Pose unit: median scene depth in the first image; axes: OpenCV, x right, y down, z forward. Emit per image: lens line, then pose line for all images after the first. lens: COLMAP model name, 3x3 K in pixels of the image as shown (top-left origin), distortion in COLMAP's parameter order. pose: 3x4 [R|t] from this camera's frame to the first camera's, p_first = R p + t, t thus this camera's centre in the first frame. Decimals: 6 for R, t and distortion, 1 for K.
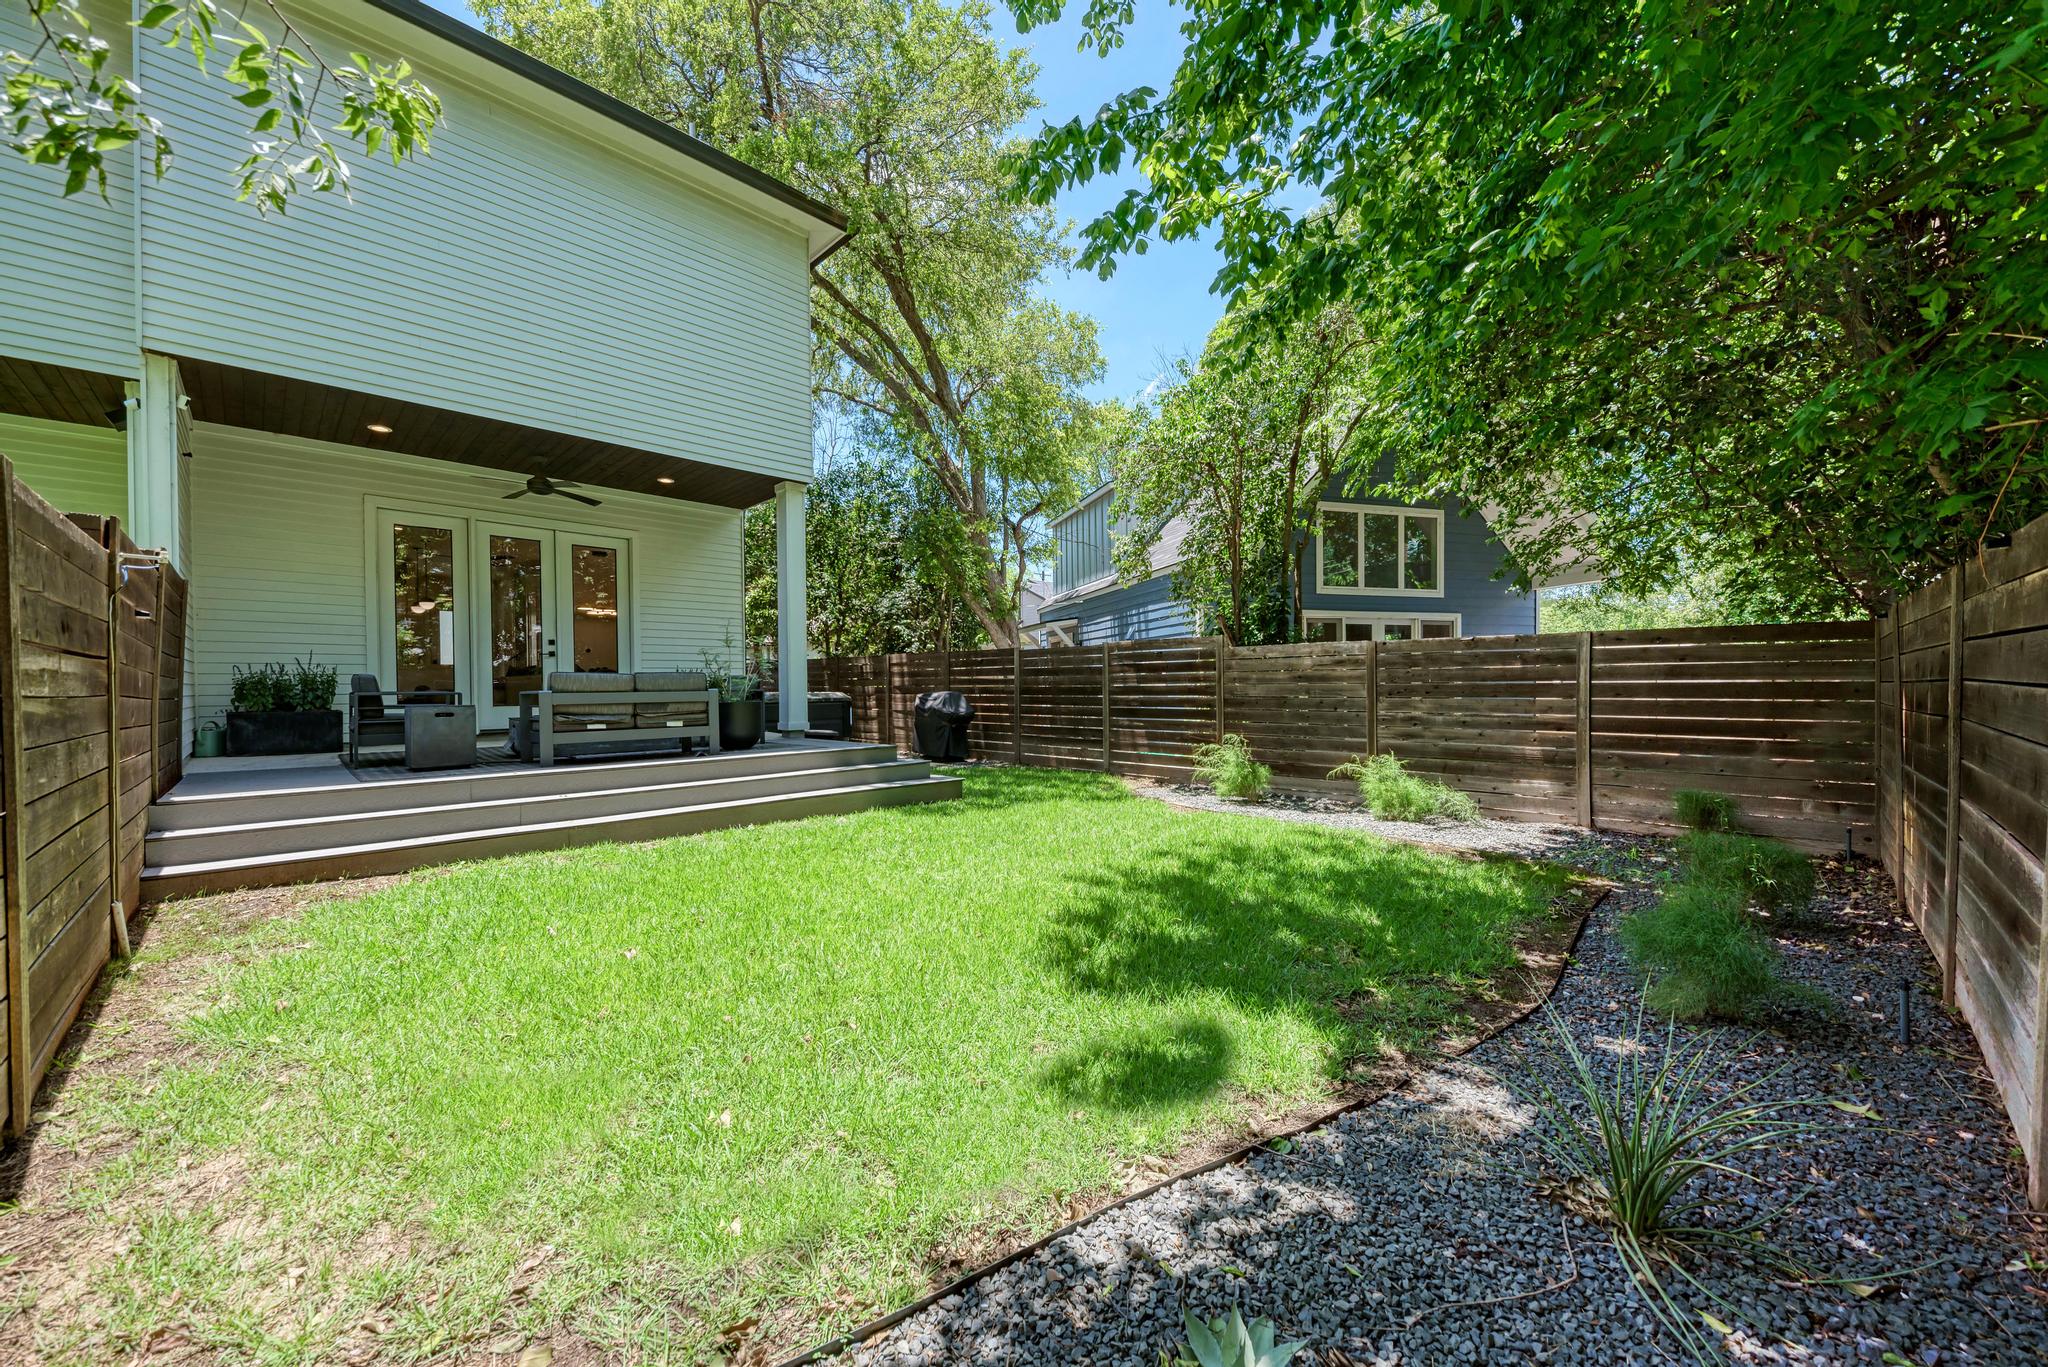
lens RADIAL K [[756.8, 0, 1024.0], [0, 756.8, 683.5], [0, 0, 1]] dist [-0.000251, -0.000019]
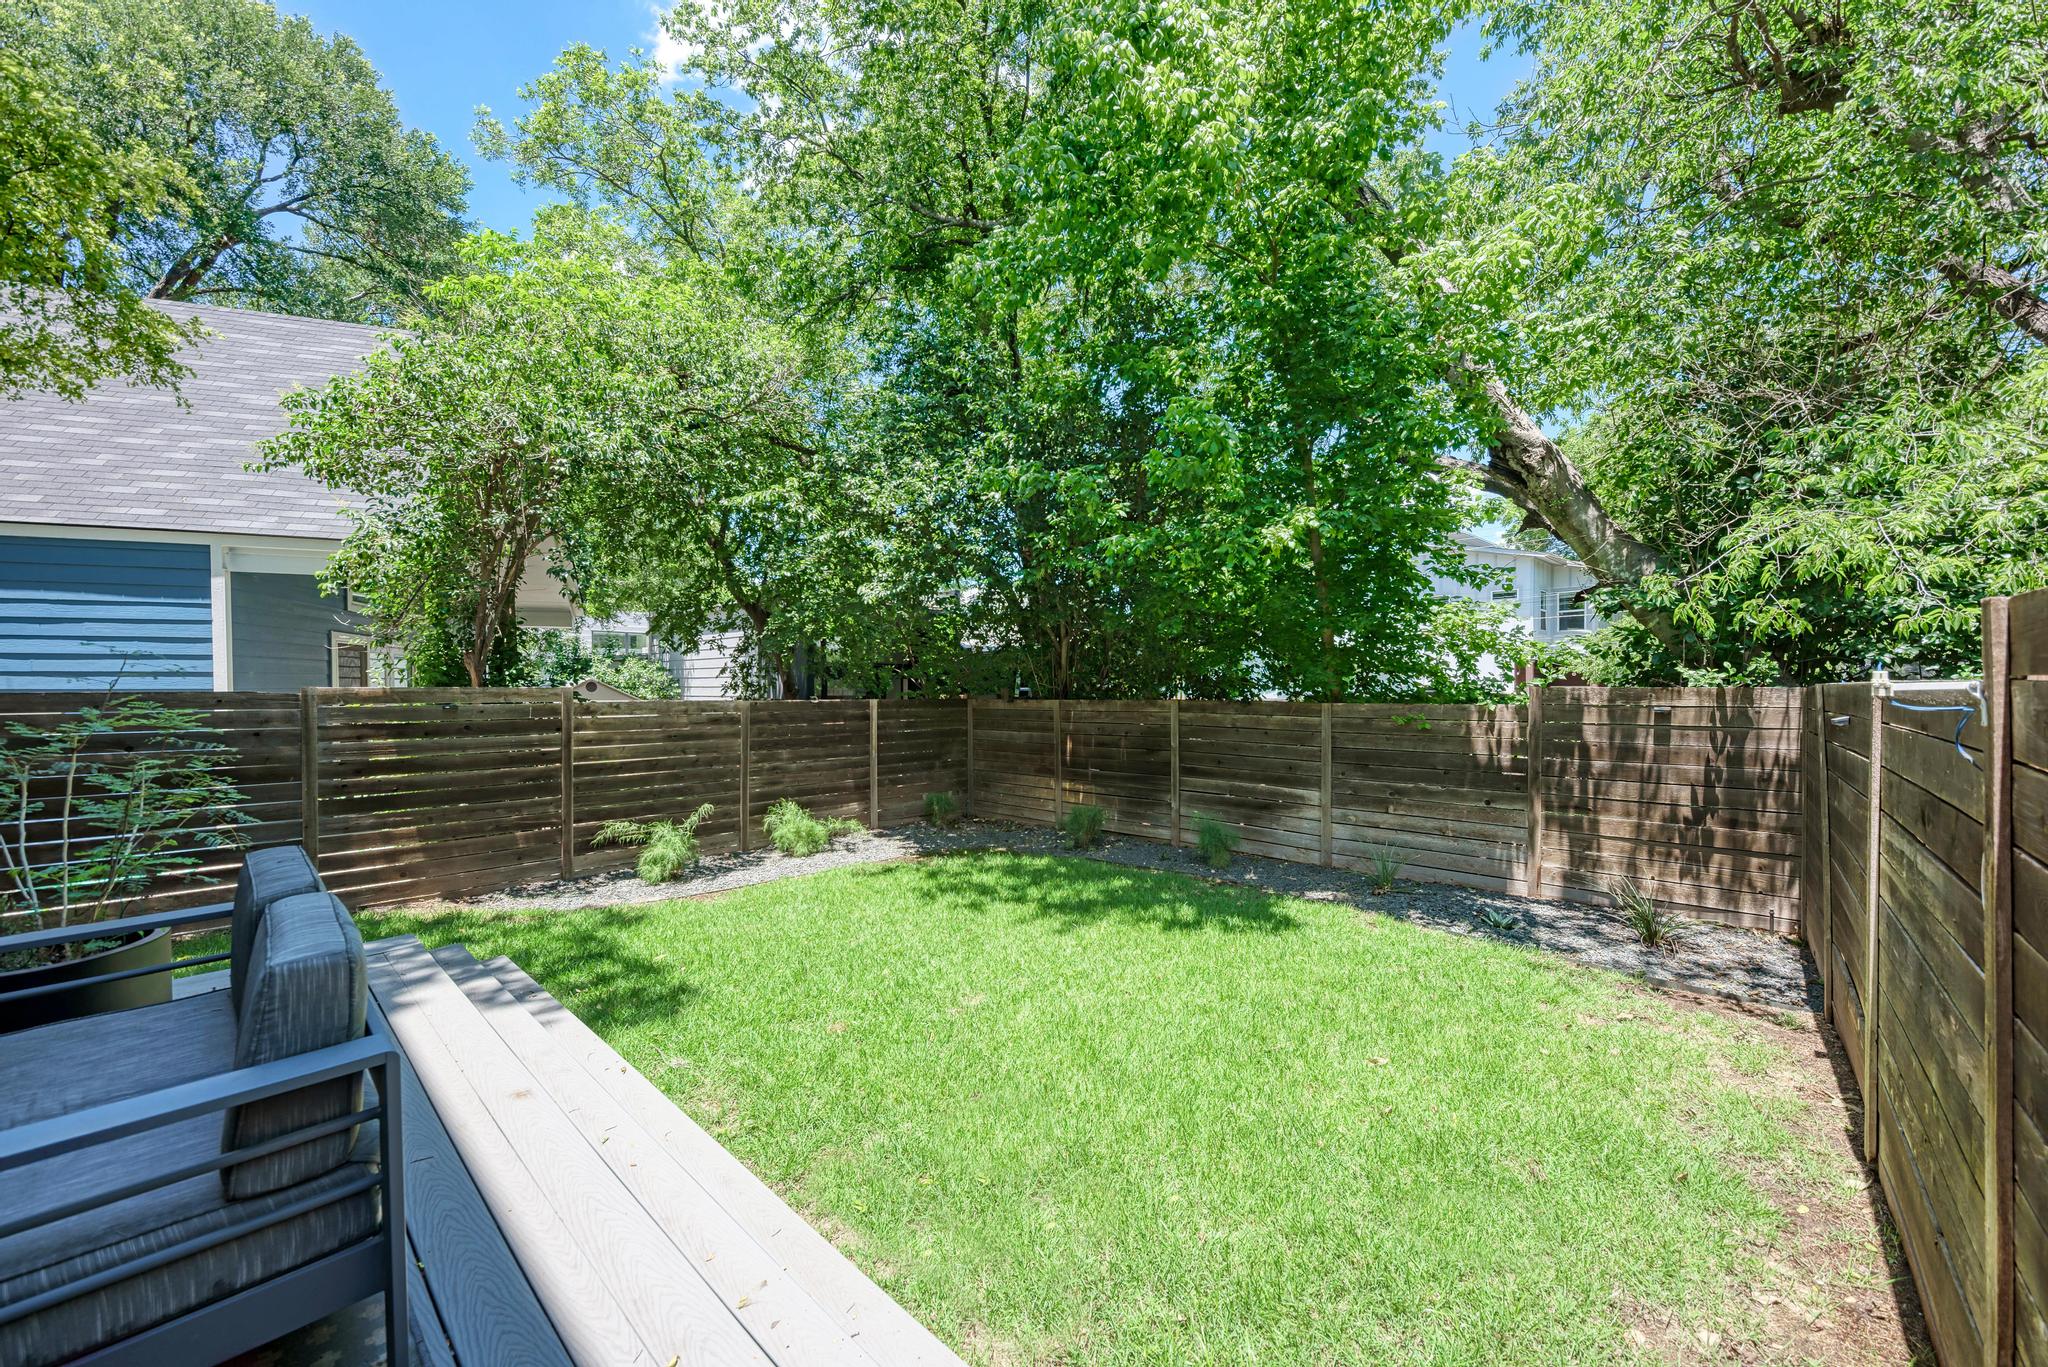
lens RADIAL K [[756.8, 0, 1024.0], [0, 756.8, 683.5], [0, 0, 1]] dist [-0.000251, -0.000019]
pose [[-0.039568, 0.012119, 0.999143, -0.759007], [0.001937, 0.999925, -0.012052, -0.078835], [-0.999215, 0.001459, -0.039589, 0.744373]]
